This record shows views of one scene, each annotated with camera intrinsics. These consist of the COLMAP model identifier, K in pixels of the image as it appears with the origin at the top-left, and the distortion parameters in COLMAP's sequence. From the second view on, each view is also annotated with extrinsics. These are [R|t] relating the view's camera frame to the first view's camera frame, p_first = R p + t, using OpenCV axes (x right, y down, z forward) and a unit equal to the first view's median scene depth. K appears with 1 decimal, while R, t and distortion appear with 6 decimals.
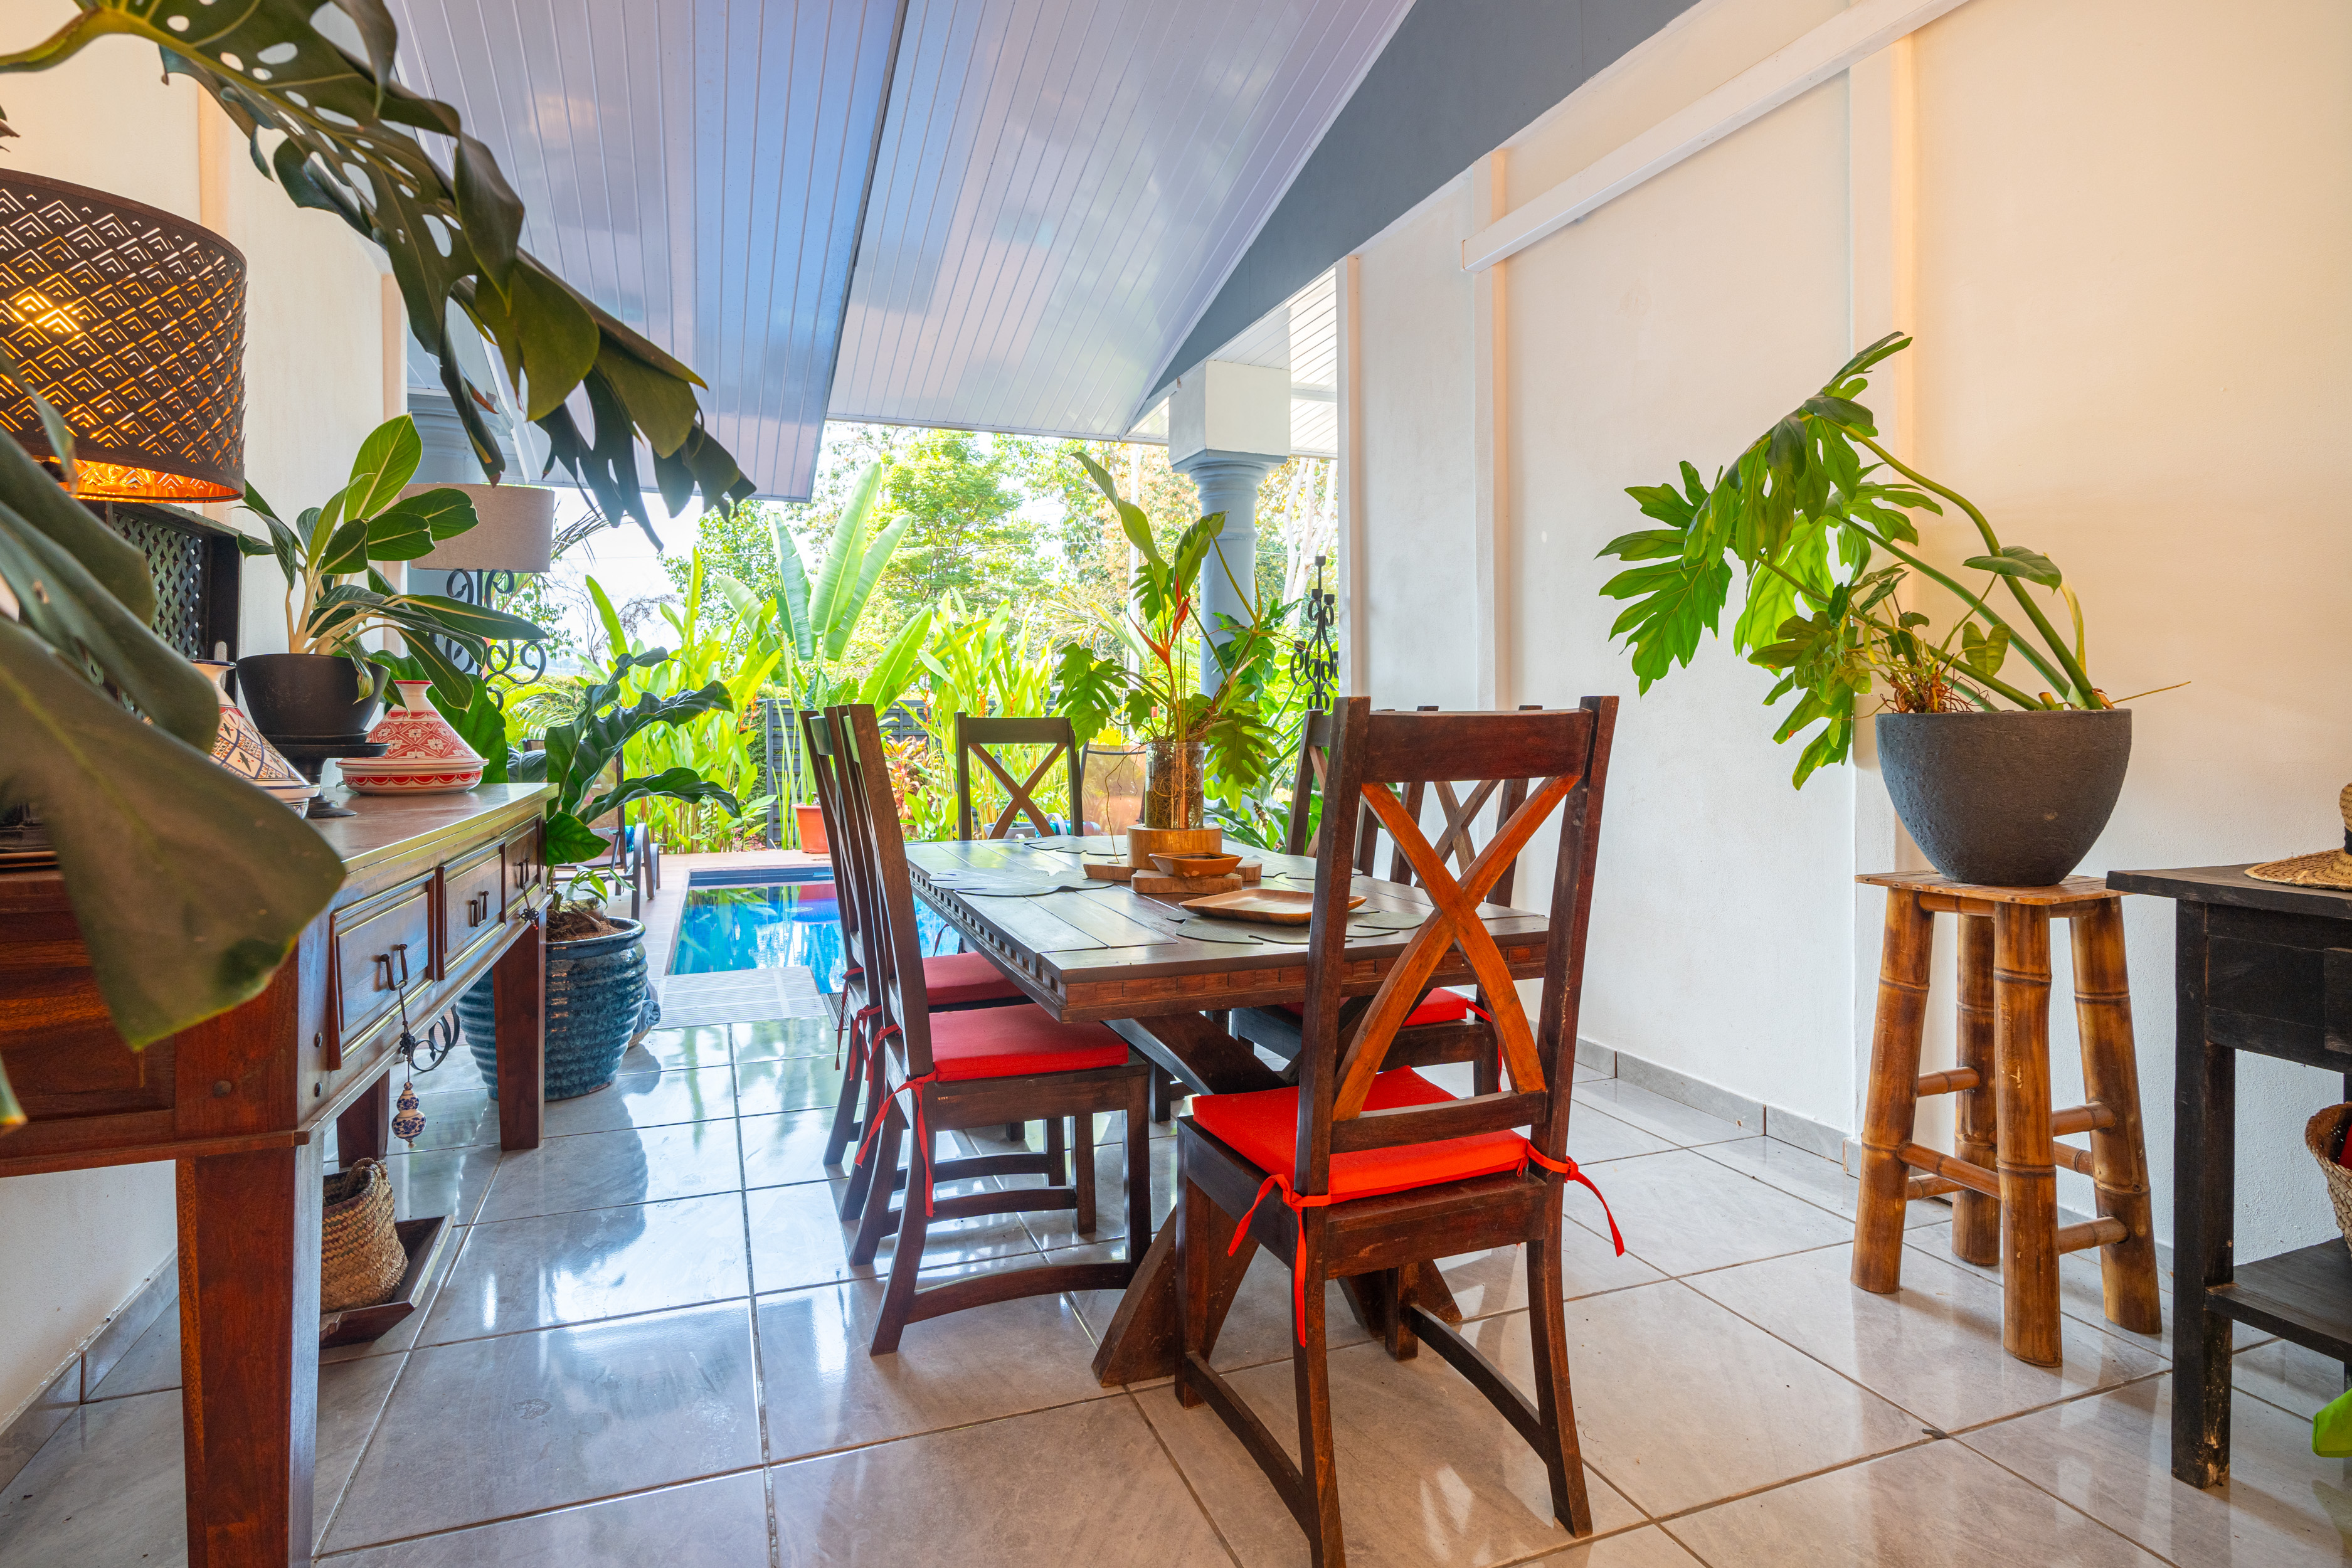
lens RADIAL K [[1192.5, 0, 1194.0], [0, 1192.5, 770.5], [0, 0, 1]] dist [0.005604, -0.000137]
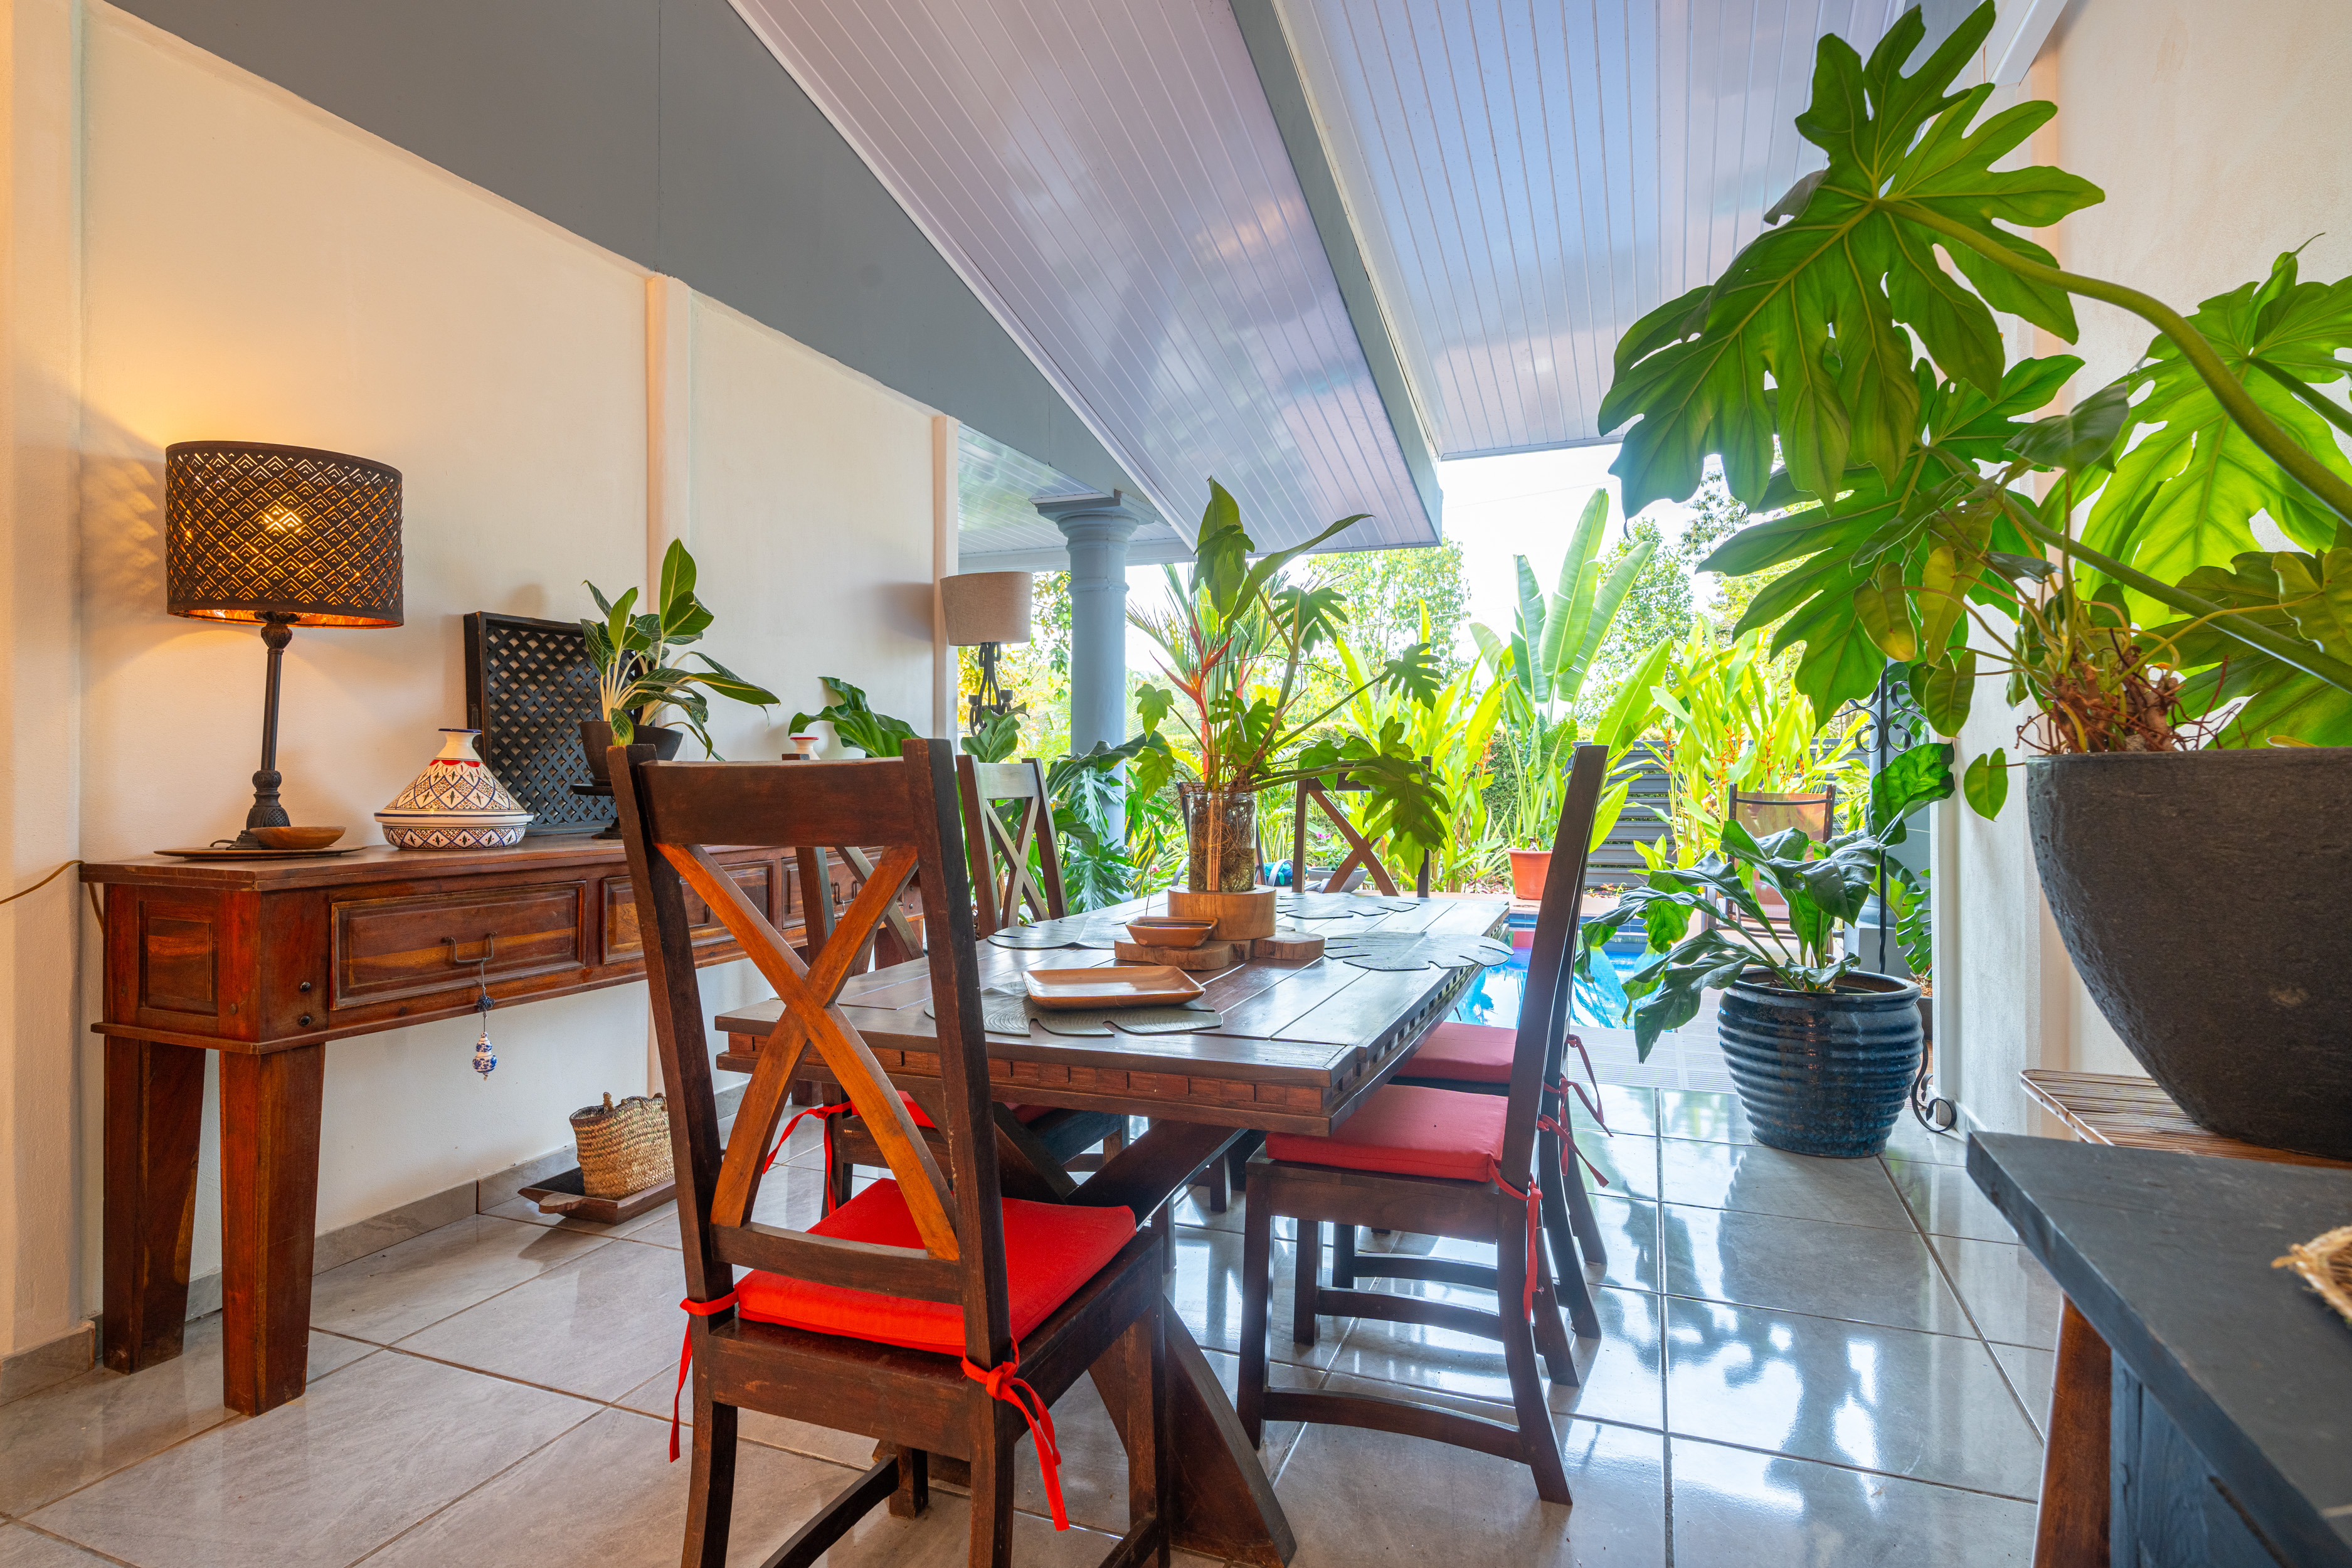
lens RADIAL K [[1192.5, 0, 1187.8], [0, 1192.5, 766.2], [0, 0, 1]] dist [0.005604, -0.000137]
pose [[0.728082, -0.001431, -0.685488, 0.143530], [-0.024601, 0.999299, -0.028215, -0.004323], [0.685048, 0.037407, 0.727537, 0.084589]]
